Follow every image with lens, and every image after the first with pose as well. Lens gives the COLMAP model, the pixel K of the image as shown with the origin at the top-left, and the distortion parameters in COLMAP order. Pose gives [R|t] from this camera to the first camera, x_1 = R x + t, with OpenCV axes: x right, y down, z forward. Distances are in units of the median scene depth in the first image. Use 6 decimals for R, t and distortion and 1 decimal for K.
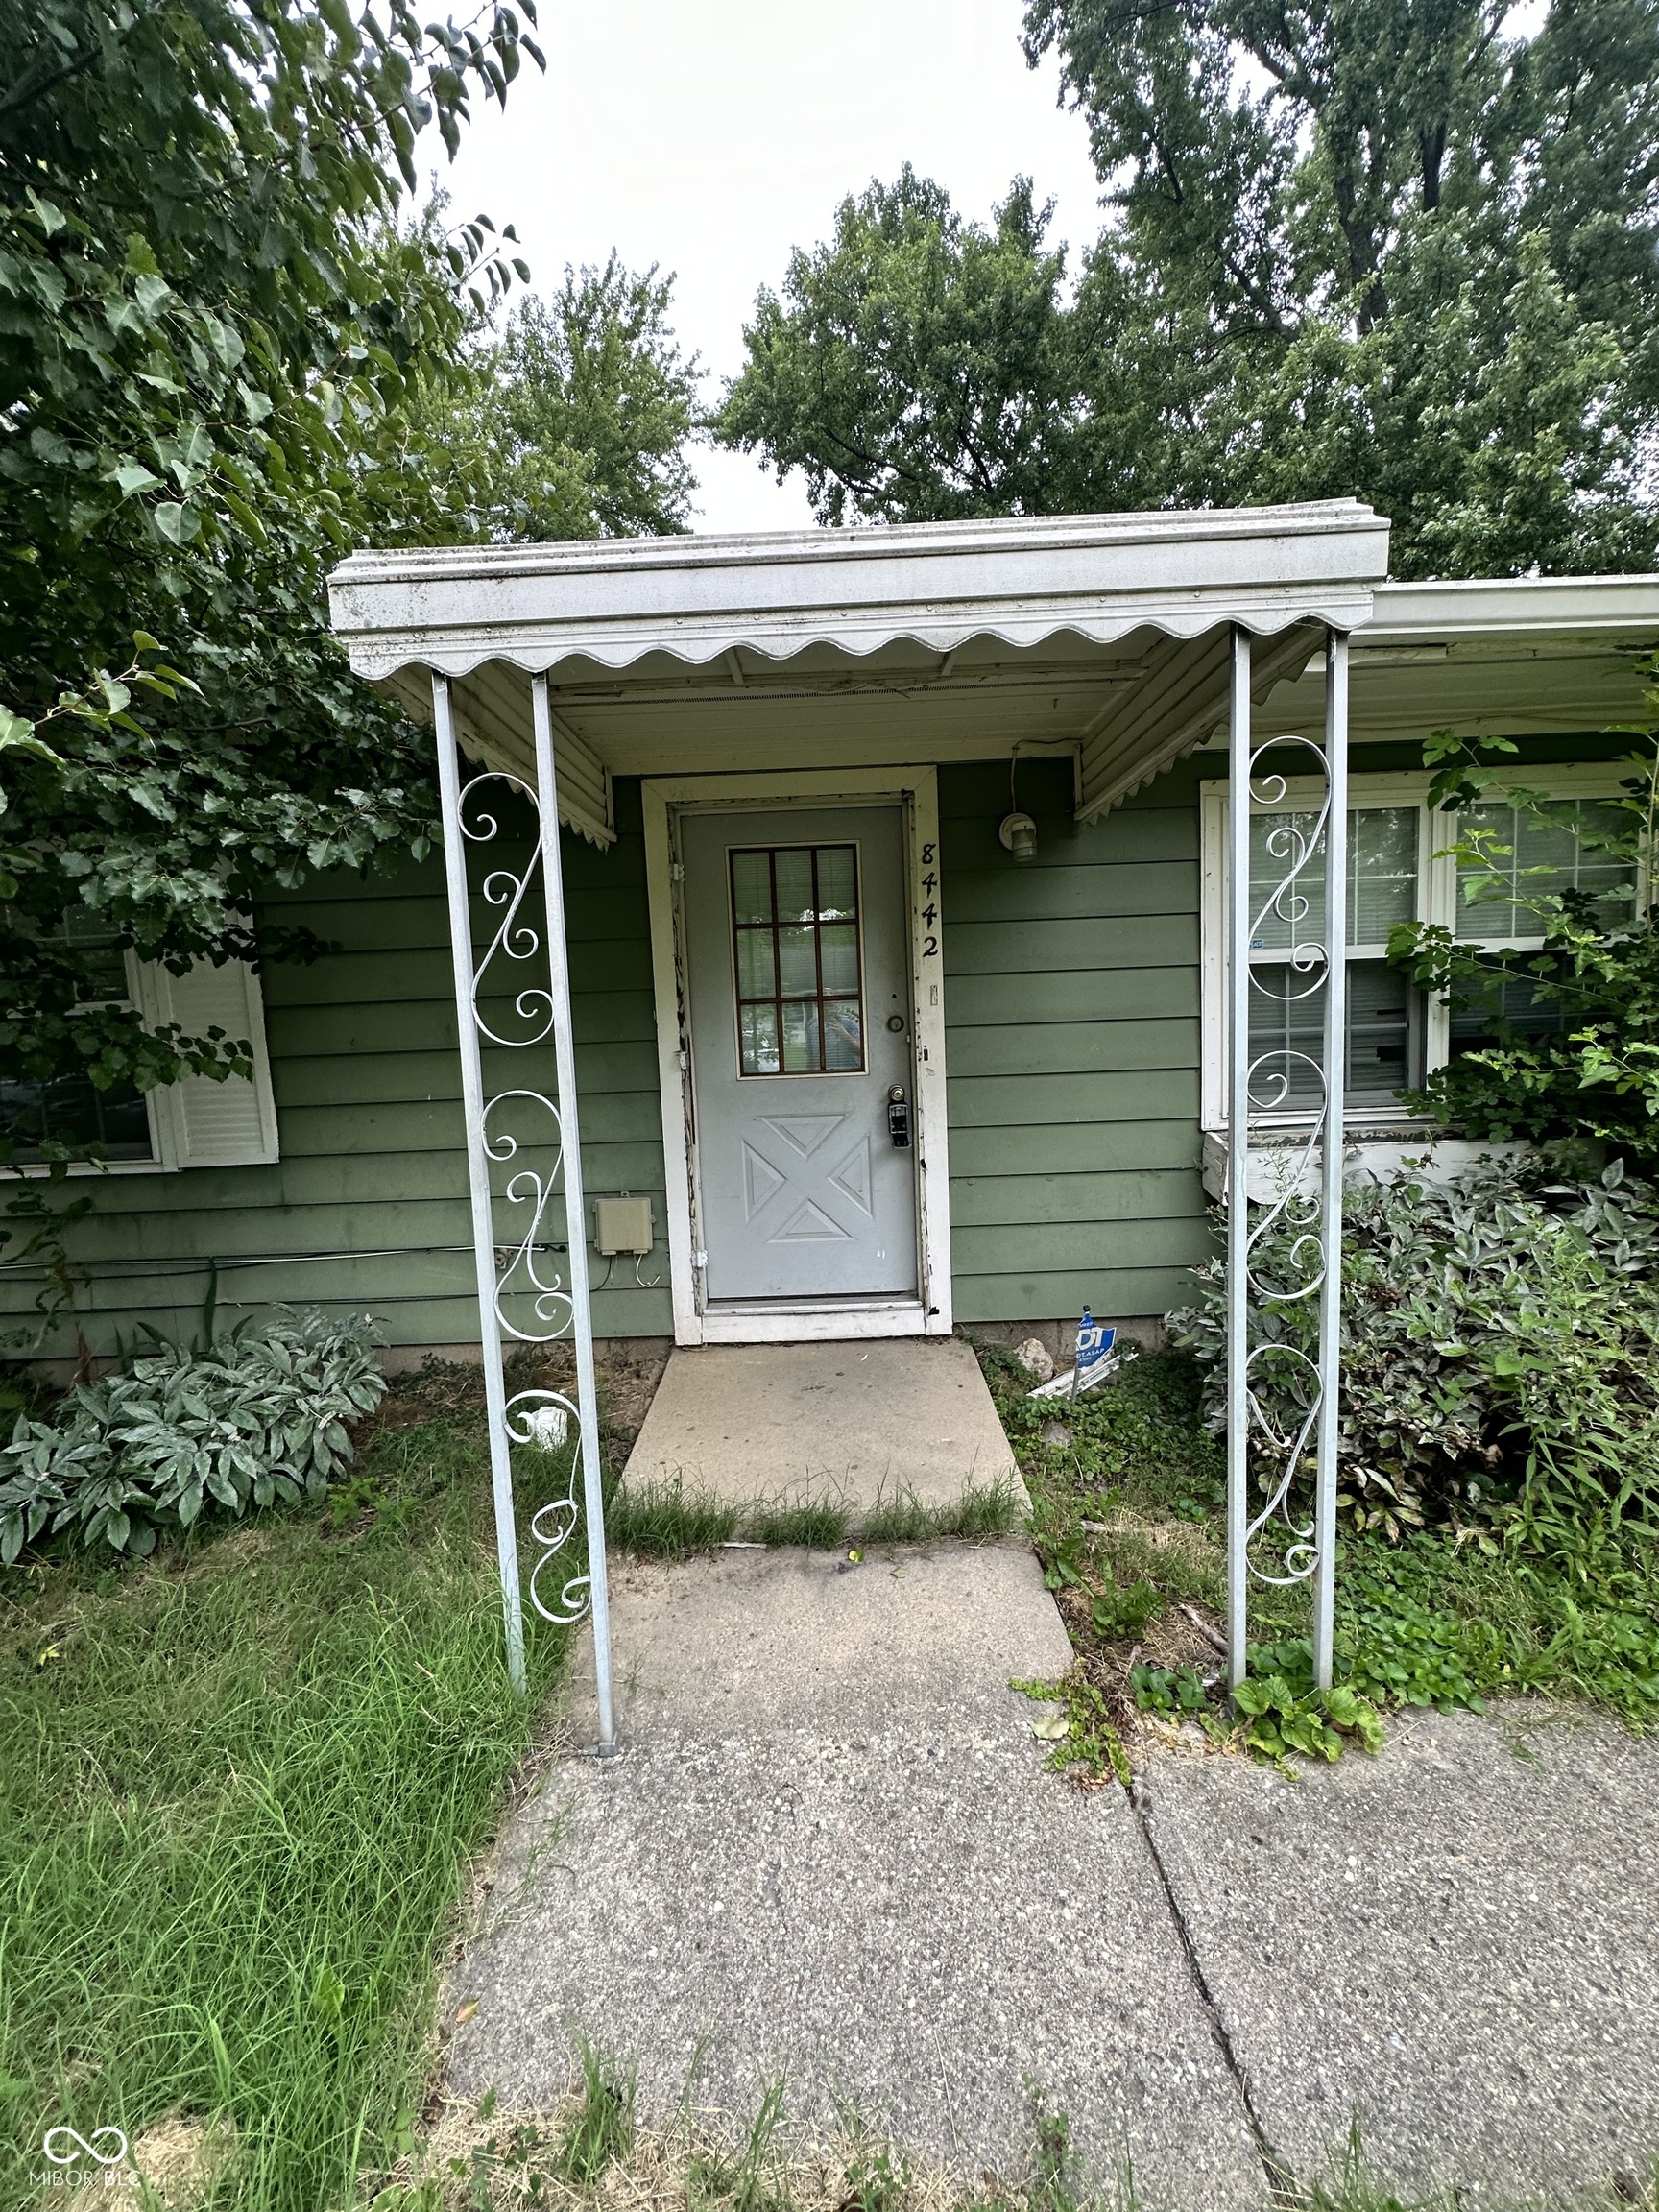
lens RADIAL K [[885.7, 0, 836.9], [0, 885.7, 1102.9], [0, 0, 1]] dist [-0.000146, 0.000475]
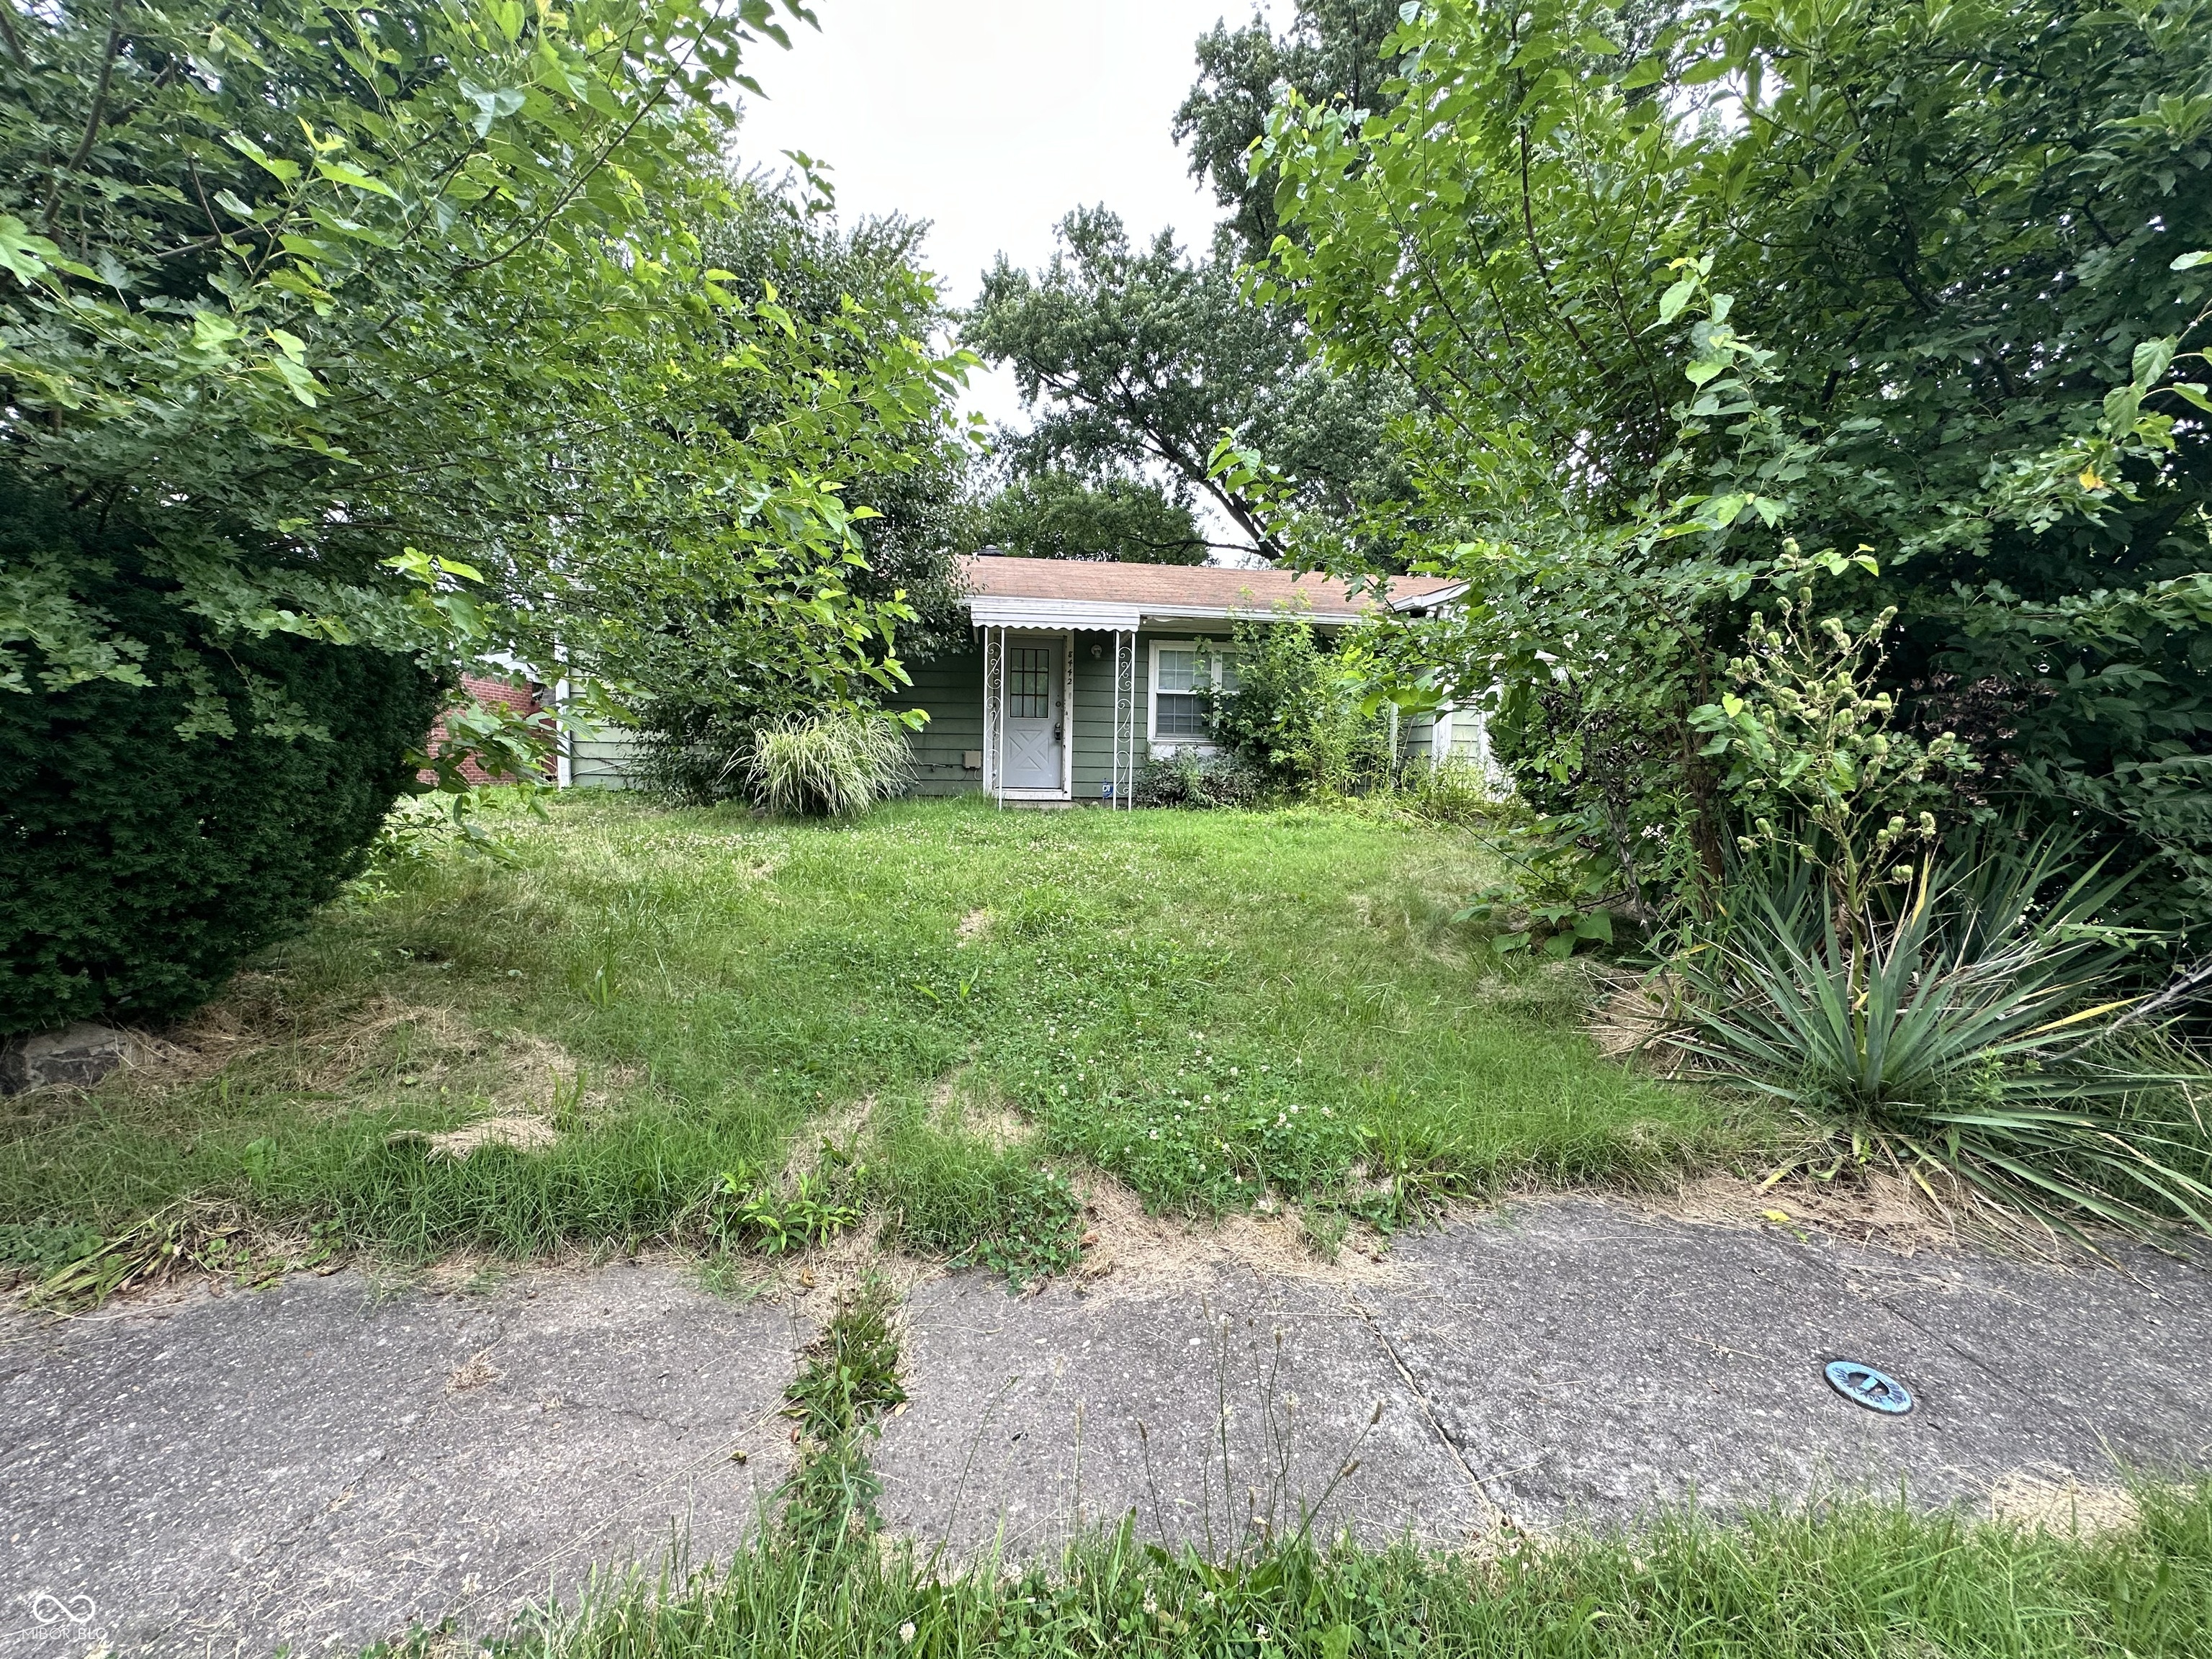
lens RADIAL K [[885.7, 0, 1102.5], [0, 885.7, 825.2], [0, 0, 1]] dist [-0.000146, 0.000475]
pose [[0.992048, 0.056374, 0.112527, -0.117814], [-0.050784, 0.997358, -0.051942, 0.514289], [-0.115158, 0.045815, 0.992290, -2.256637]]
